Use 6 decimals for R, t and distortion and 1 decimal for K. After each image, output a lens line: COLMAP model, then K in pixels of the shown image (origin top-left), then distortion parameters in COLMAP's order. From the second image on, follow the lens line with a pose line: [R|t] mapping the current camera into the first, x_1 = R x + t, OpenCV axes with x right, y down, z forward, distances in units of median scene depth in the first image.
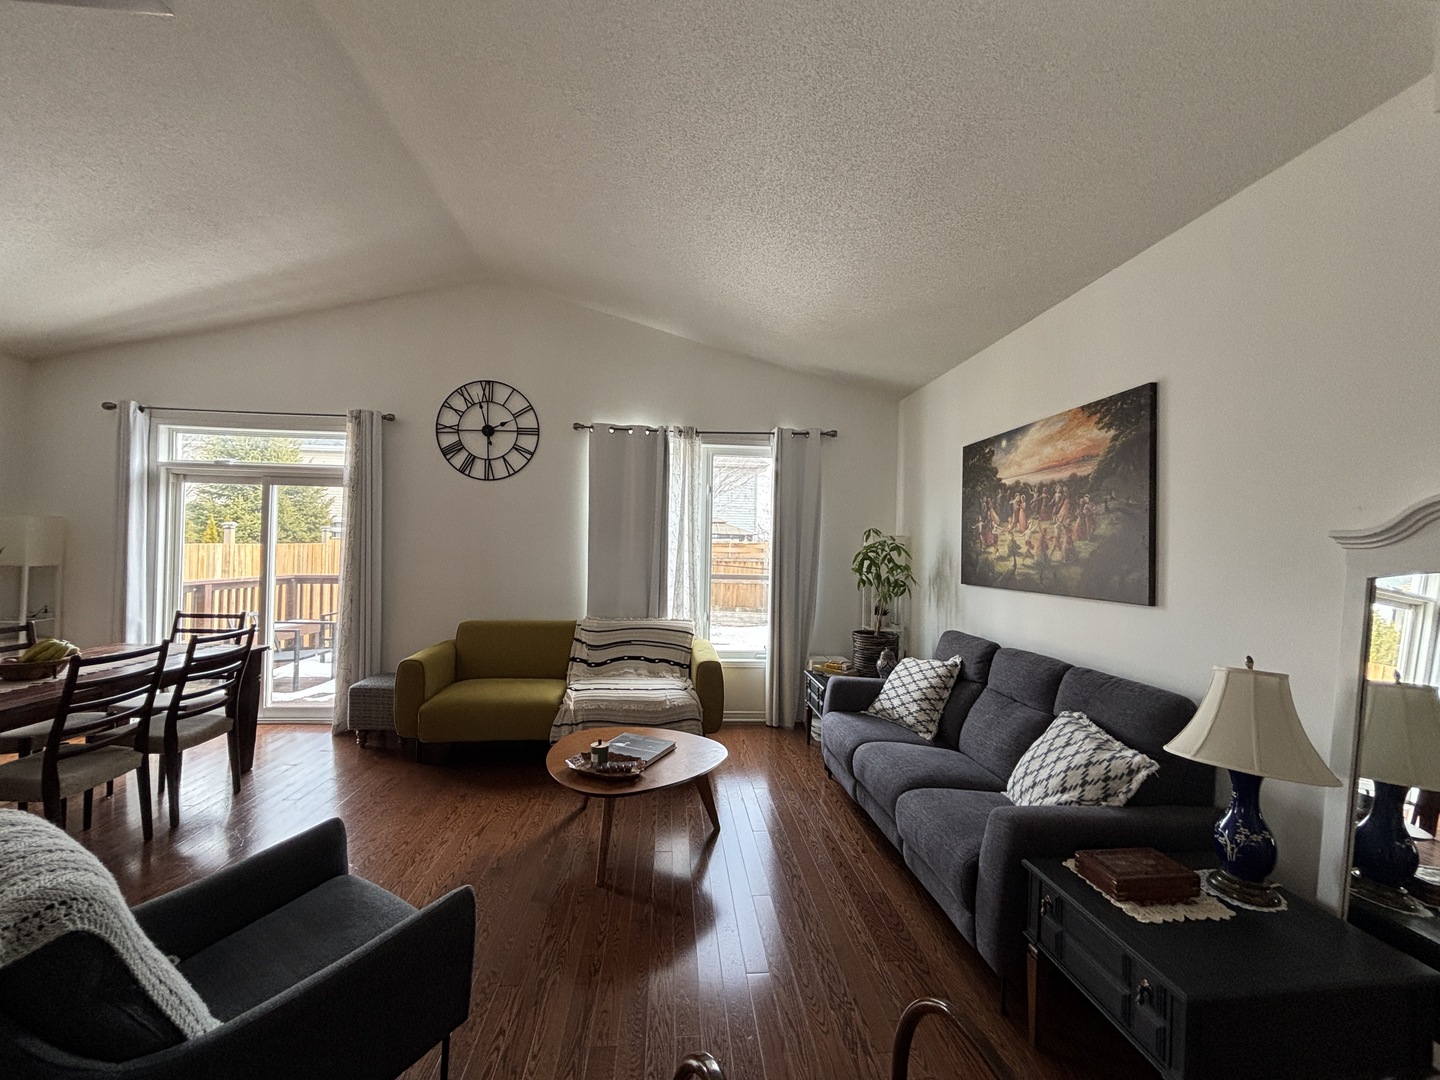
lens RADIAL K [[579.1, 0, 722.1], [0, 579.1, 544.6], [0, 0, 1]] dist [-0.002963, -0.001301]
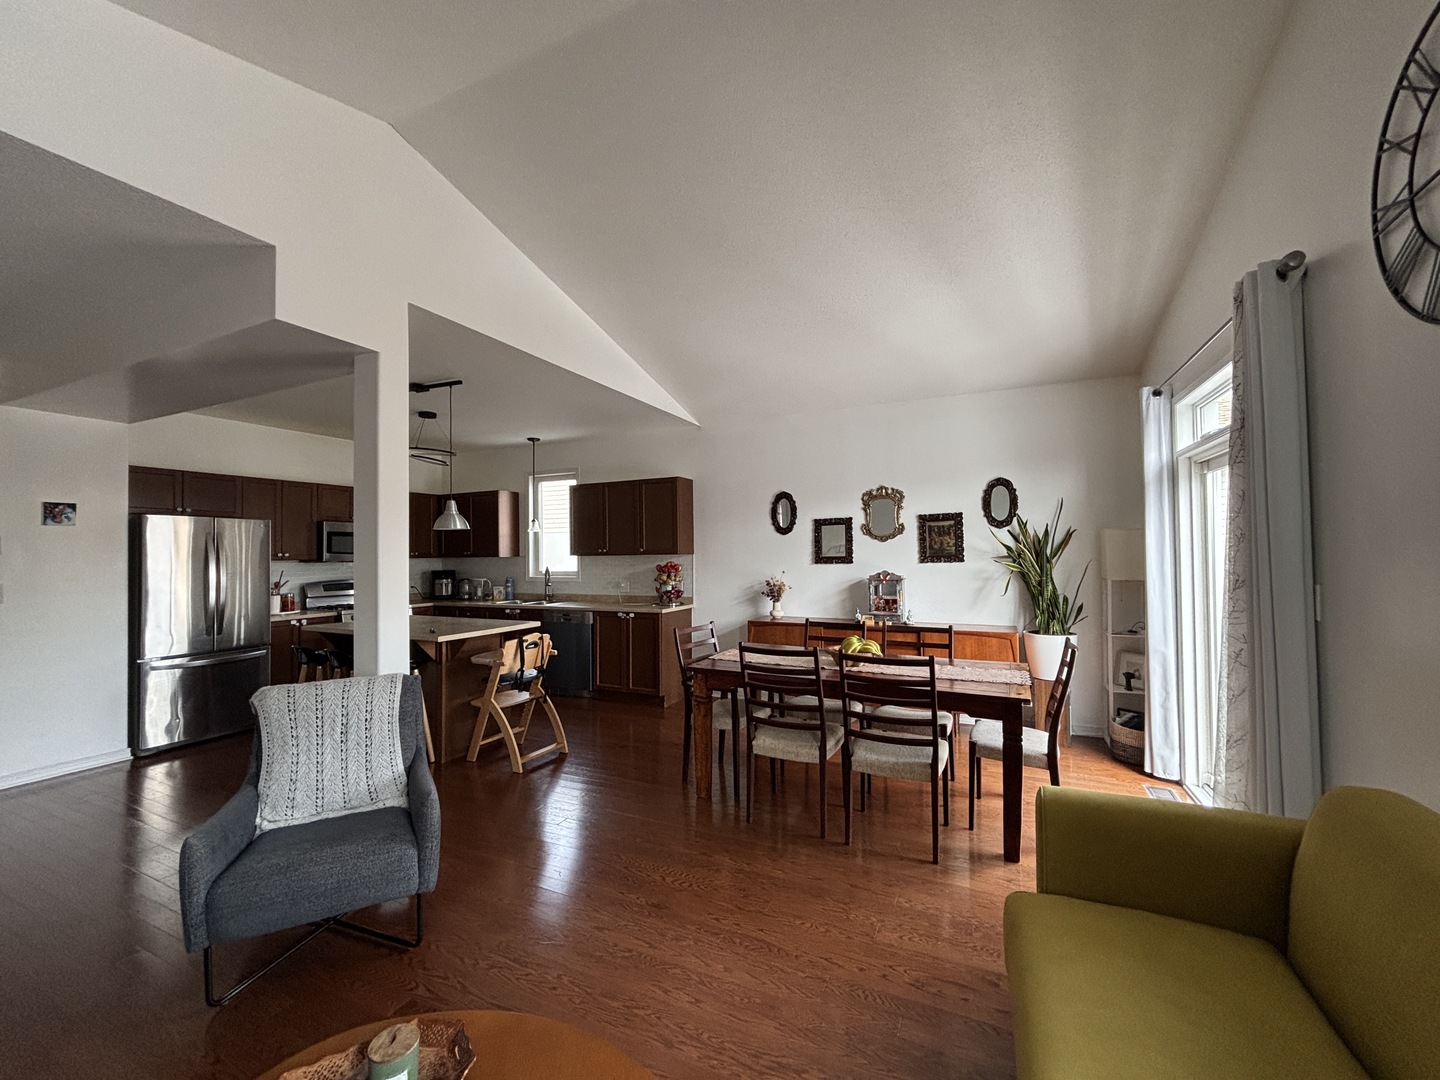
lens RADIAL K [[579.1, 0, 719.2], [0, 579.1, 531.4], [0, 0, 1]] dist [-0.002963, -0.001301]
pose [[-0.506954, -0.048688, -0.860597, 0.012309], [0.001155, 0.998364, -0.057162, 0.009073], [0.861972, -0.029972, -0.506069, 0.822170]]
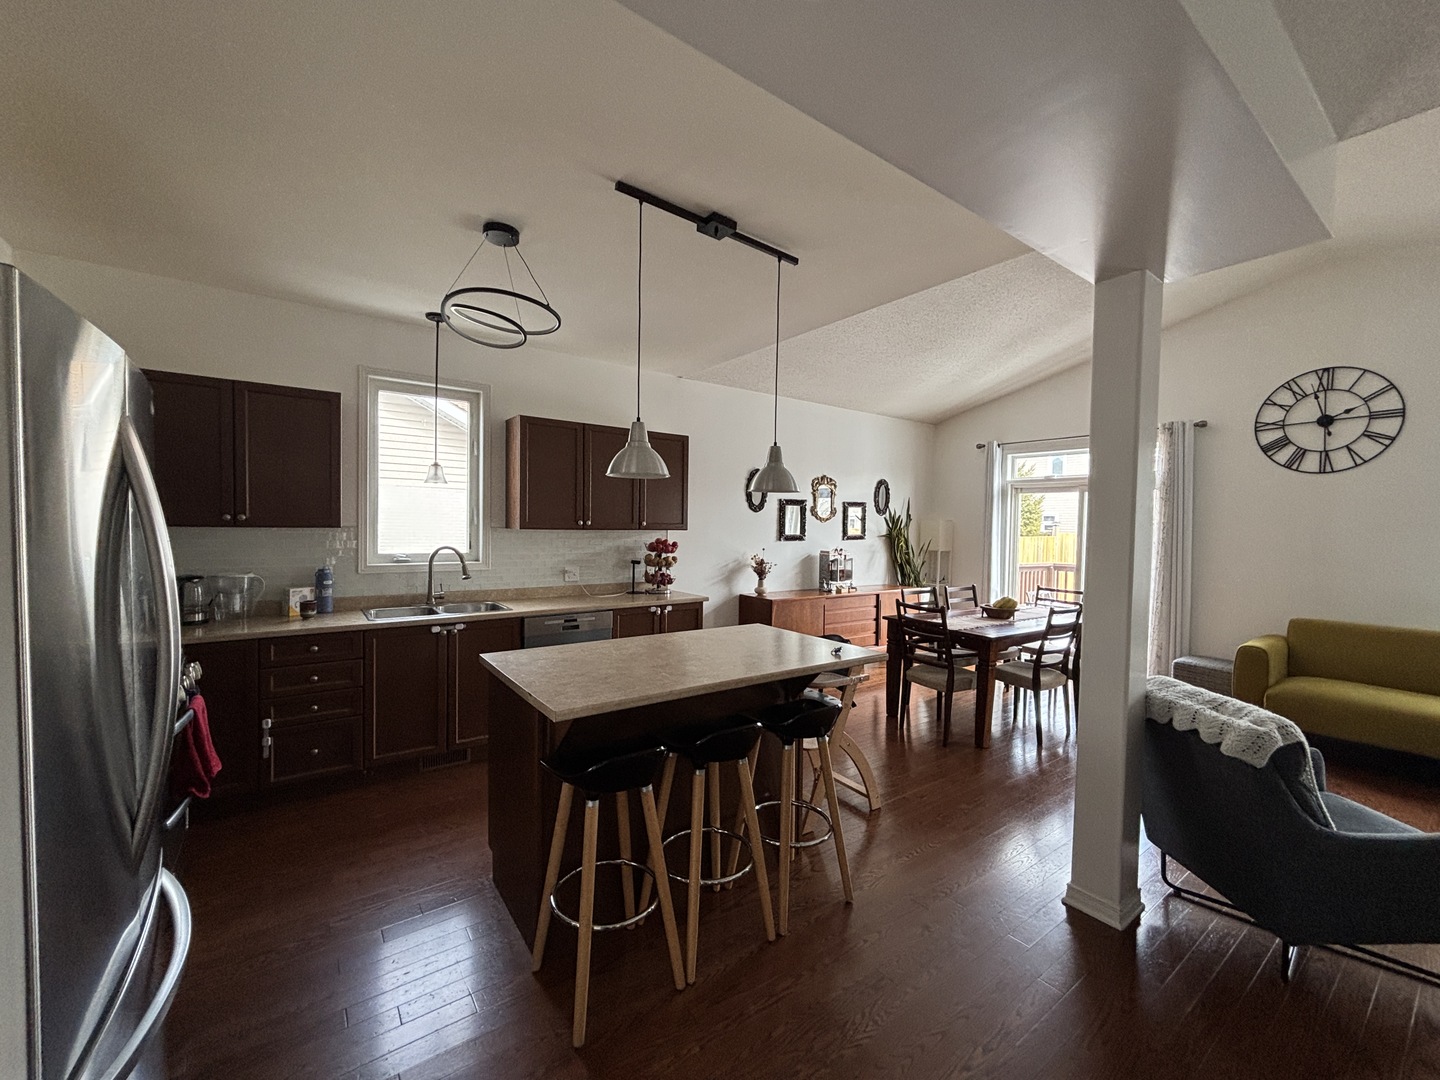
lens RADIAL K [[579.1, 0, 720.3], [0, 579.1, 542.9], [0, 0, 1]] dist [-0.002963, -0.001301]
pose [[0.507405, 0.014696, -0.861582, -0.091064], [-0.004861, 0.999887, 0.014192, -0.005471], [0.861694, -0.003012, 0.507420, -0.335815]]
